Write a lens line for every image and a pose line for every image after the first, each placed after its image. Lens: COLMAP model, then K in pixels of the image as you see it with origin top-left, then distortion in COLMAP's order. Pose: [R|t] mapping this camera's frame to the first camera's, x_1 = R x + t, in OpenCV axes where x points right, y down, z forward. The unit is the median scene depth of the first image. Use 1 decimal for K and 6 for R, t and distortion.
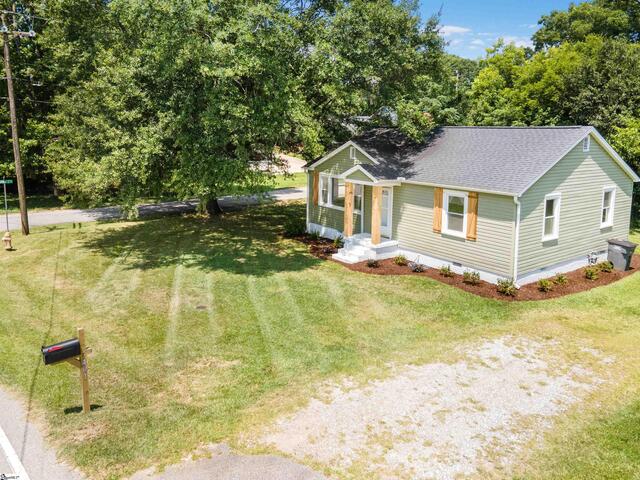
lens RADIAL K [[459.5, 0, 320.5], [0, 459.5, 249.8], [0, 0, 1]] dist [0.035137, 0.001816]
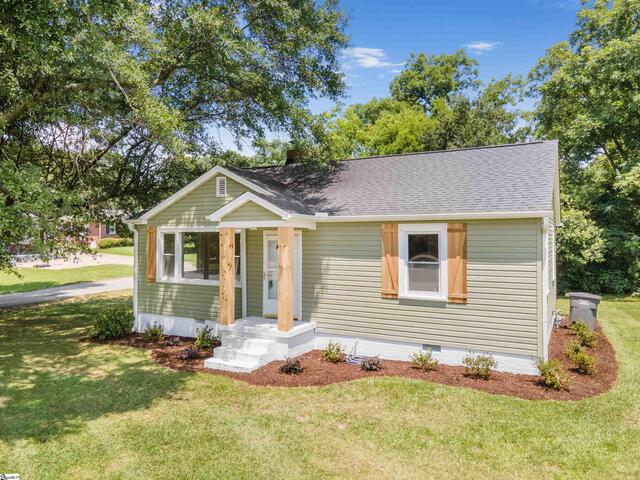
lens RADIAL K [[459.5, 0, 320.5], [0, 459.5, 249.8], [0, 0, 1]] dist [0.035137, 0.001816]
pose [[0.908759, -0.031995, 0.416093, -0.074293], [0.123043, 0.973277, -0.193889, 0.005701], [-0.398770, 0.227396, 0.888411, 0.465754]]
